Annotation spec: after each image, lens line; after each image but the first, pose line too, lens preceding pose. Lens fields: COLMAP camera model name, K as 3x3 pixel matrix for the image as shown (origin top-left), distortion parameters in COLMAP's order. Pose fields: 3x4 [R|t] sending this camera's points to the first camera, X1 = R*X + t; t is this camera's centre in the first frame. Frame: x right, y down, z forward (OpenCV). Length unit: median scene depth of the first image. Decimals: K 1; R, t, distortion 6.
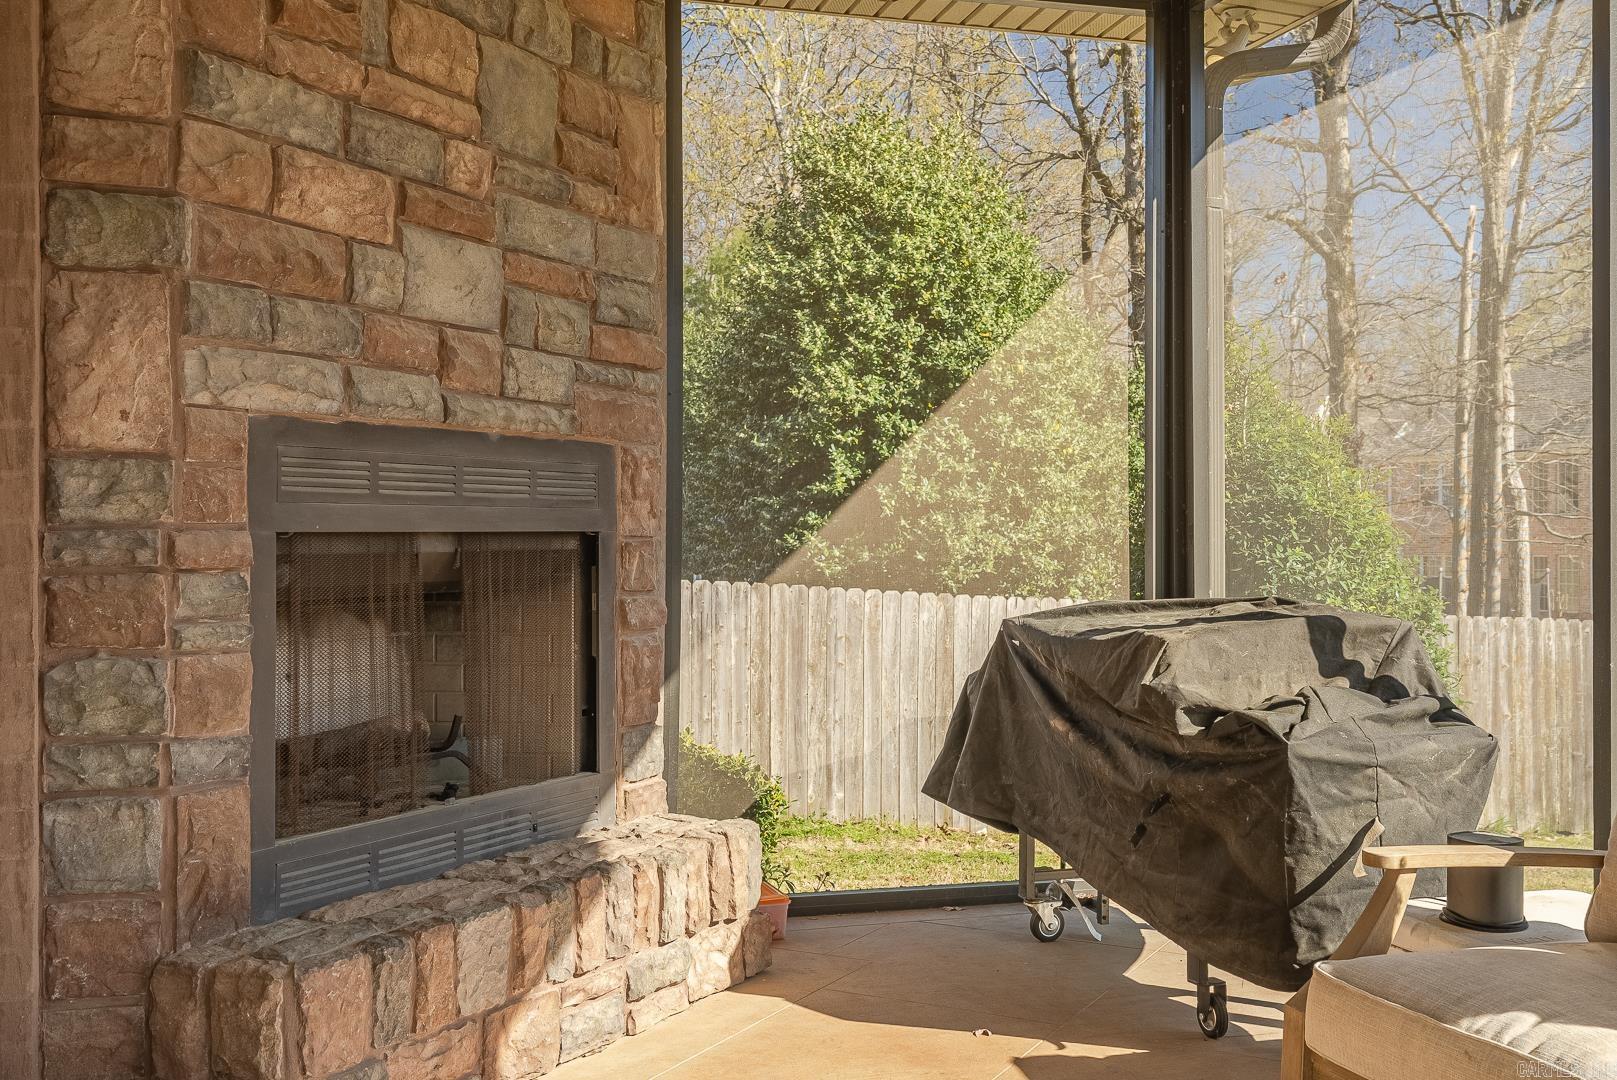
lens RADIAL K [[1631.2, 0, 801.7], [0, 1631.2, 524.9], [0, 0, 1]] dist [-0.001246, 0.006414]
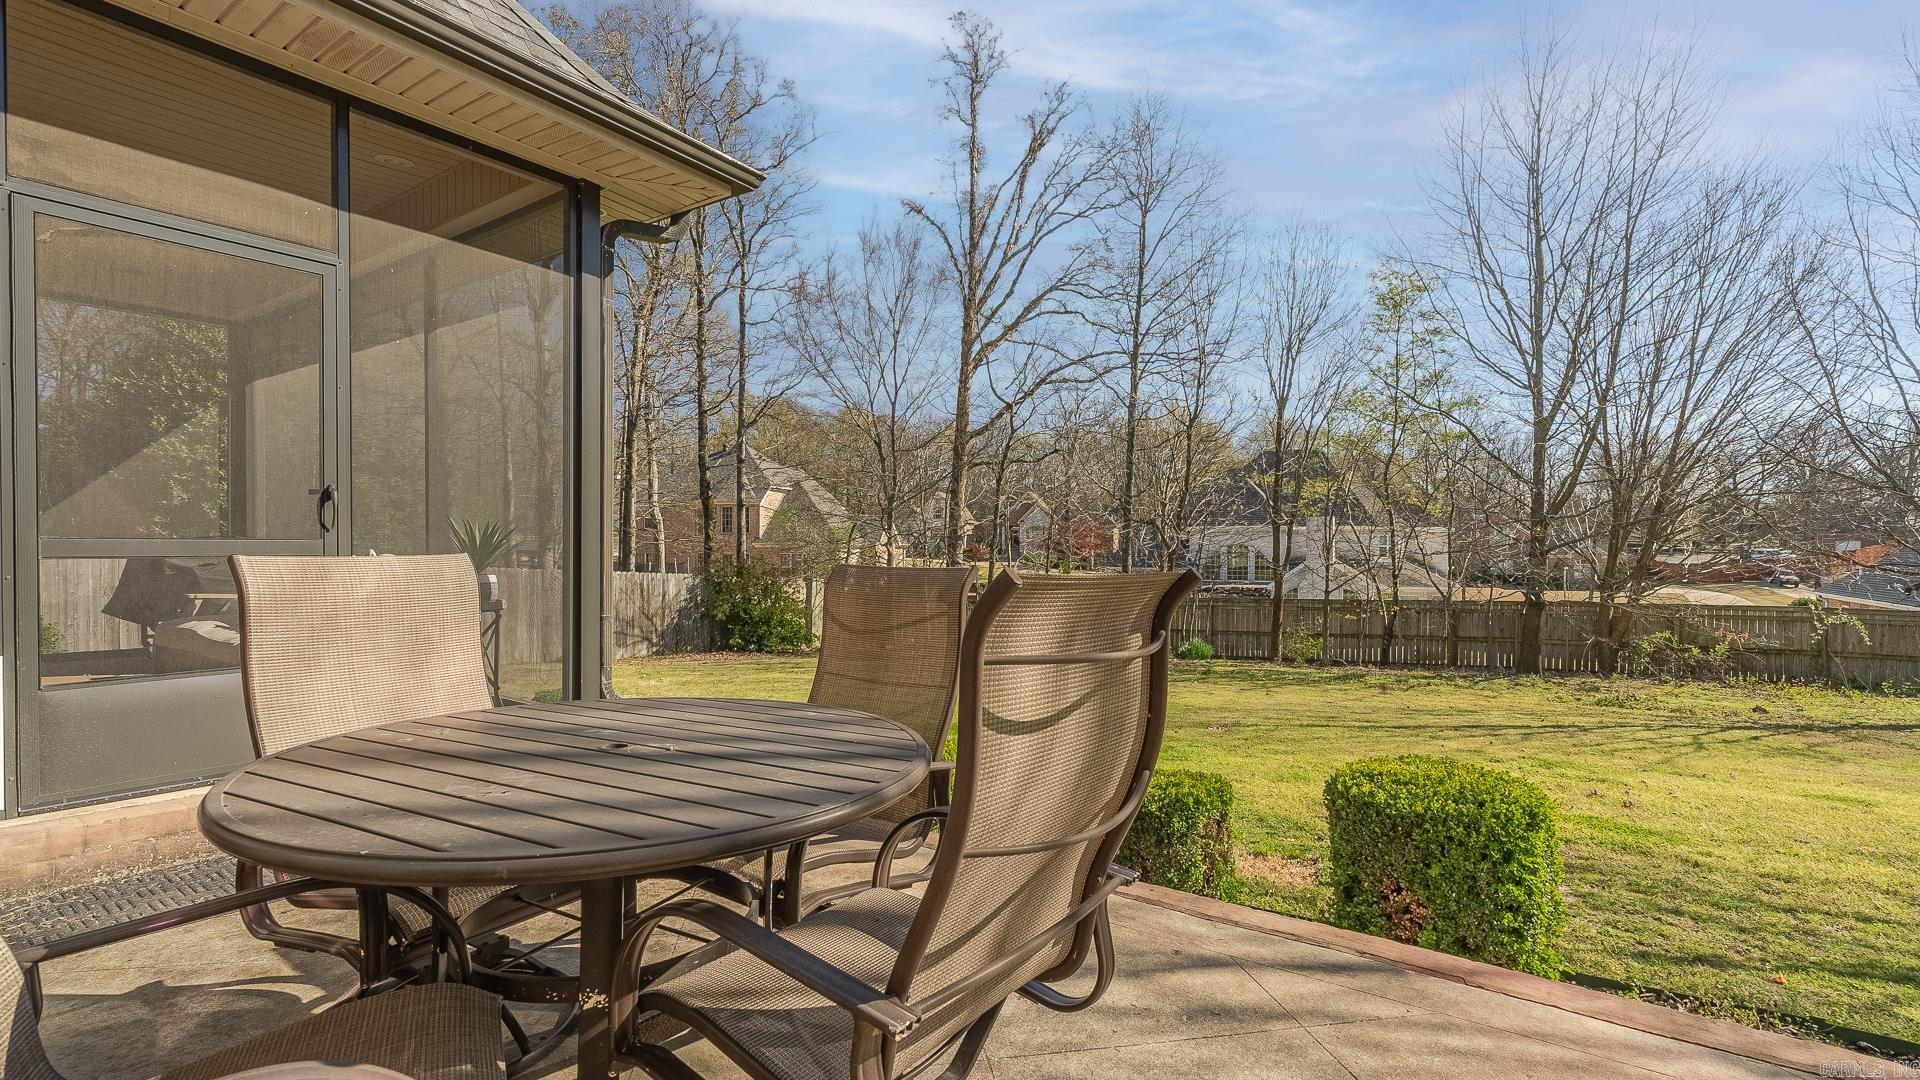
lens RADIAL K [[861.7, 0, 957.7], [0, 861.7, 557.8], [0, 0, 1]] dist [-0.001755, -0.000369]
pose [[0.778934, -0.000079, 0.627107, 0.385520], [-0.013361, 0.999771, 0.016721, 0.045992], [-0.626964, -0.021403, 0.778754, -1.309934]]
